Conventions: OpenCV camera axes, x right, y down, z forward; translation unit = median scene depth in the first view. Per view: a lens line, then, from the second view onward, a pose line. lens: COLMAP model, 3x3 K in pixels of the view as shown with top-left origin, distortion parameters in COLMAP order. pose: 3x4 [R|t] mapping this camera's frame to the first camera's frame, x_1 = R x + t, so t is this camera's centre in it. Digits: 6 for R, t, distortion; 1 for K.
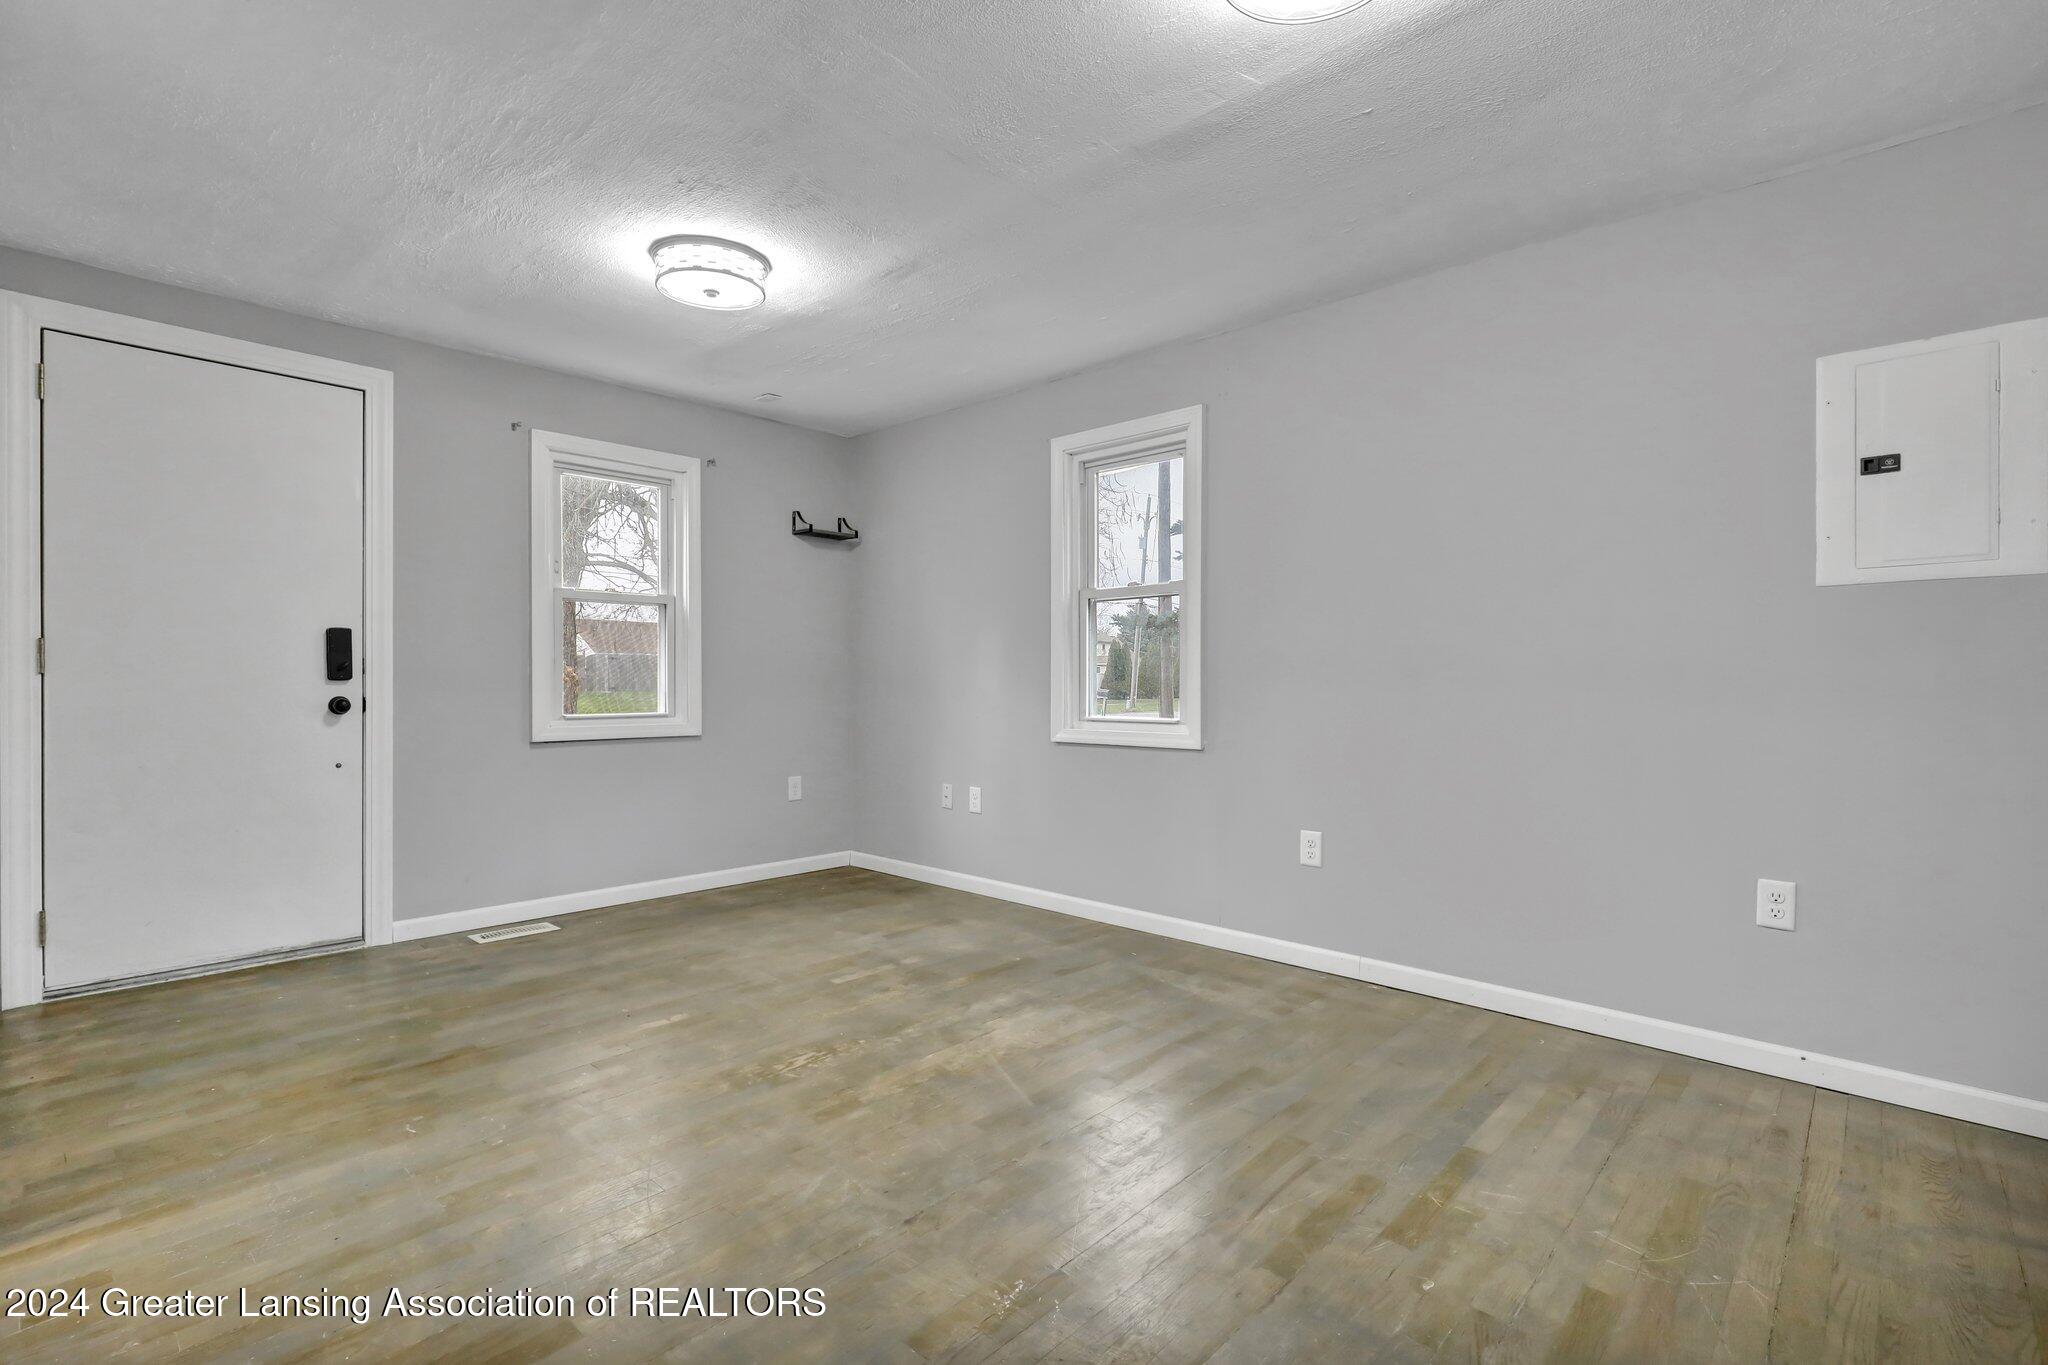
lens RADIAL K [[936.7, 0, 1031.3], [0, 936.7, 679.2], [0, 0, 1]] dist [0.000056, 0.000208]
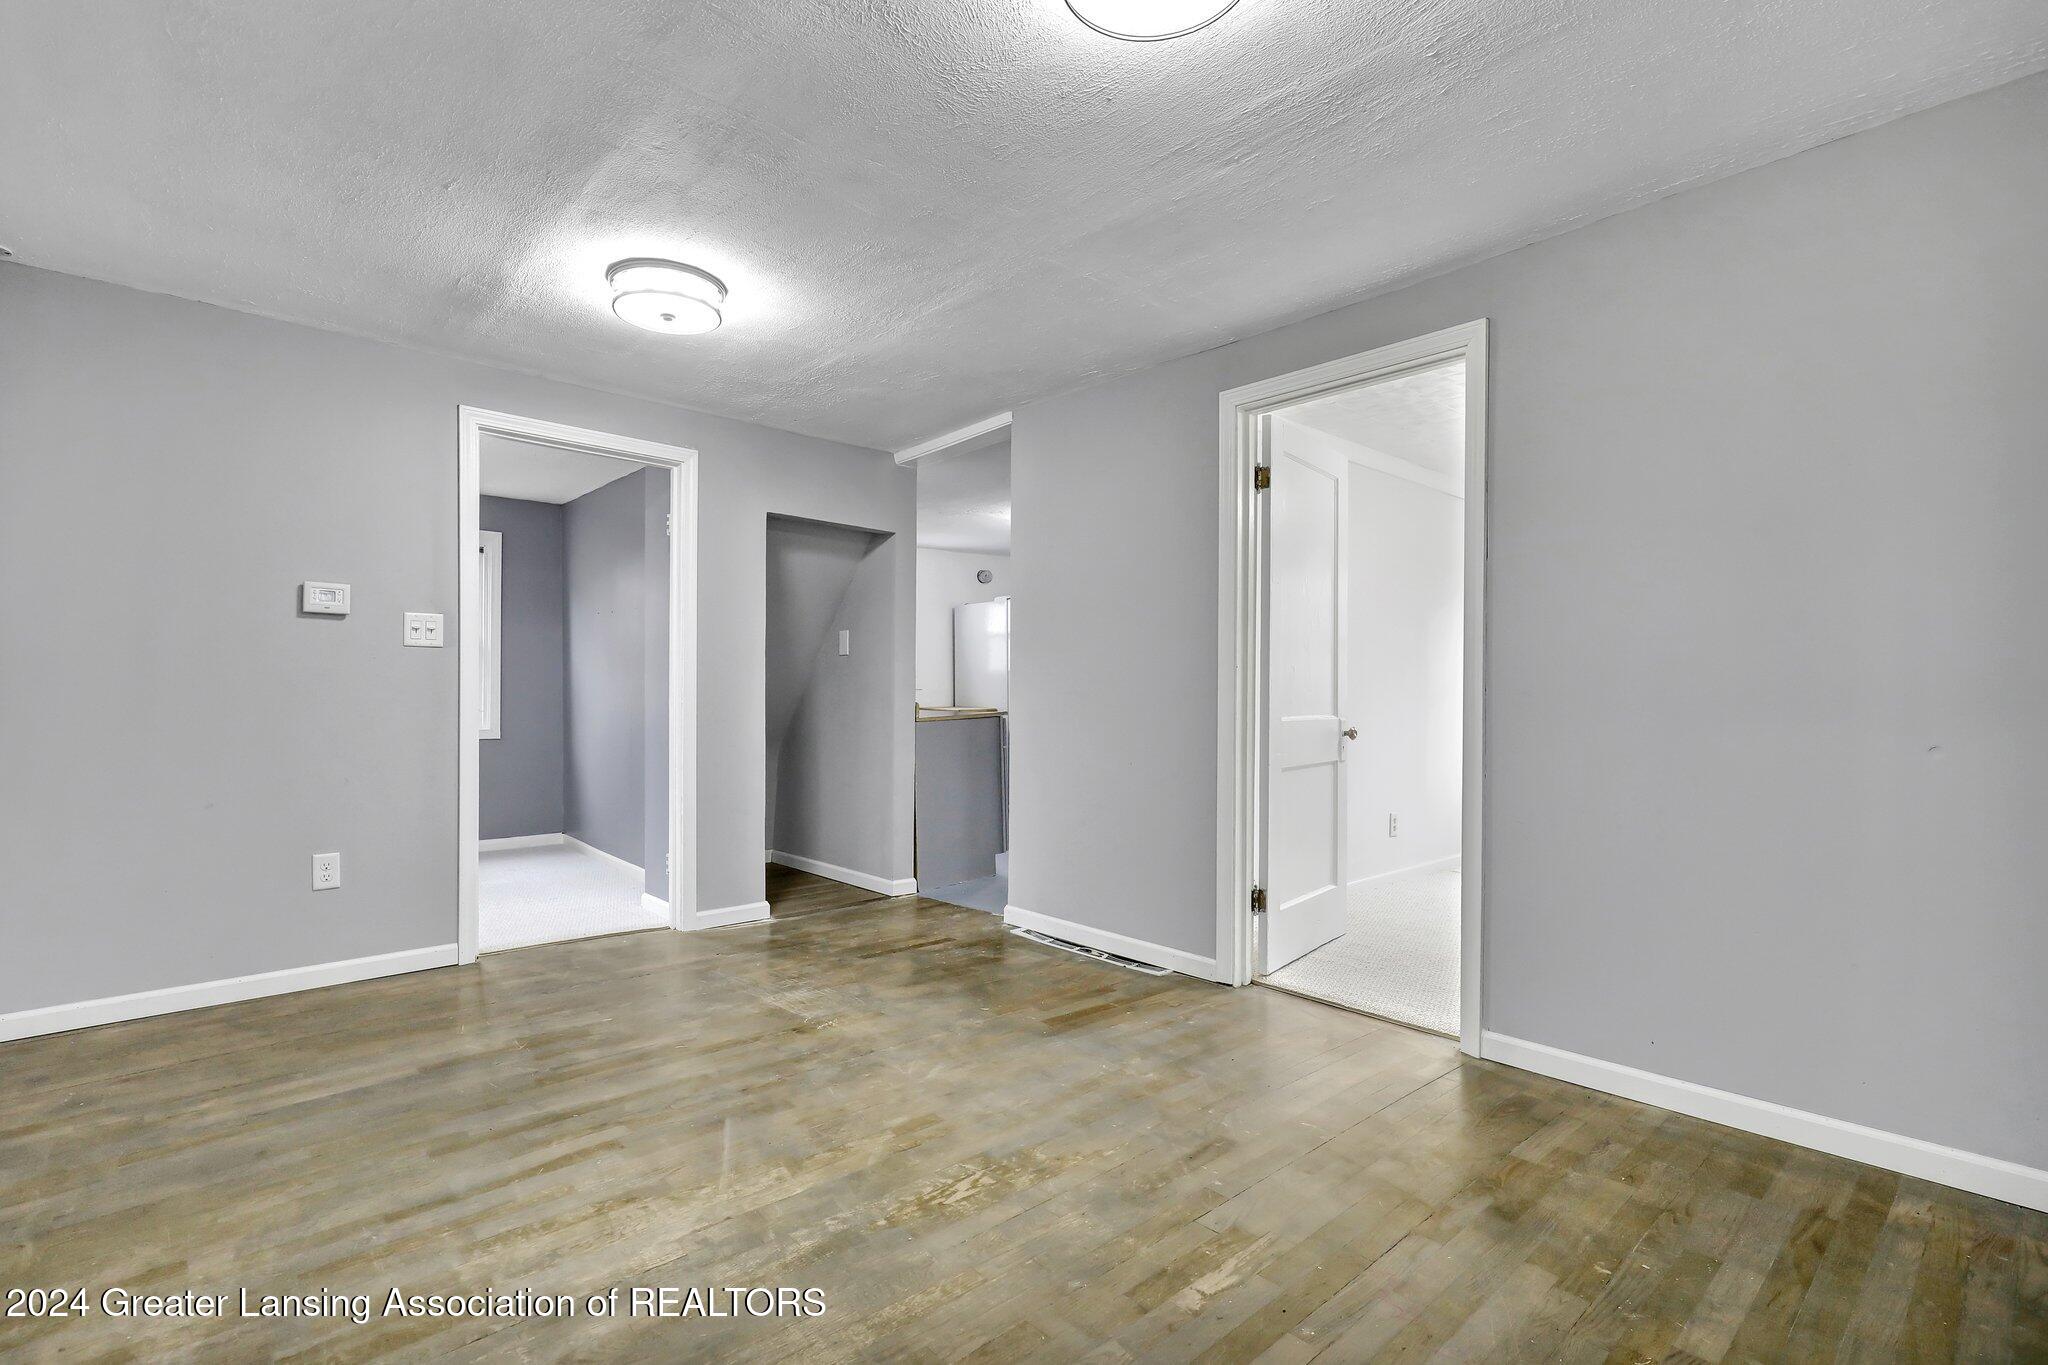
lens RADIAL K [[936.7, 0, 1018.3], [0, 936.7, 689.0], [0, 0, 1]] dist [0.000056, 0.000208]
pose [[-0.995023, -0.005943, 0.099465, -0.382714], [-0.006805, 0.999942, -0.008322, -0.006036], [-0.099410, -0.008958, -0.995006, 1.849510]]
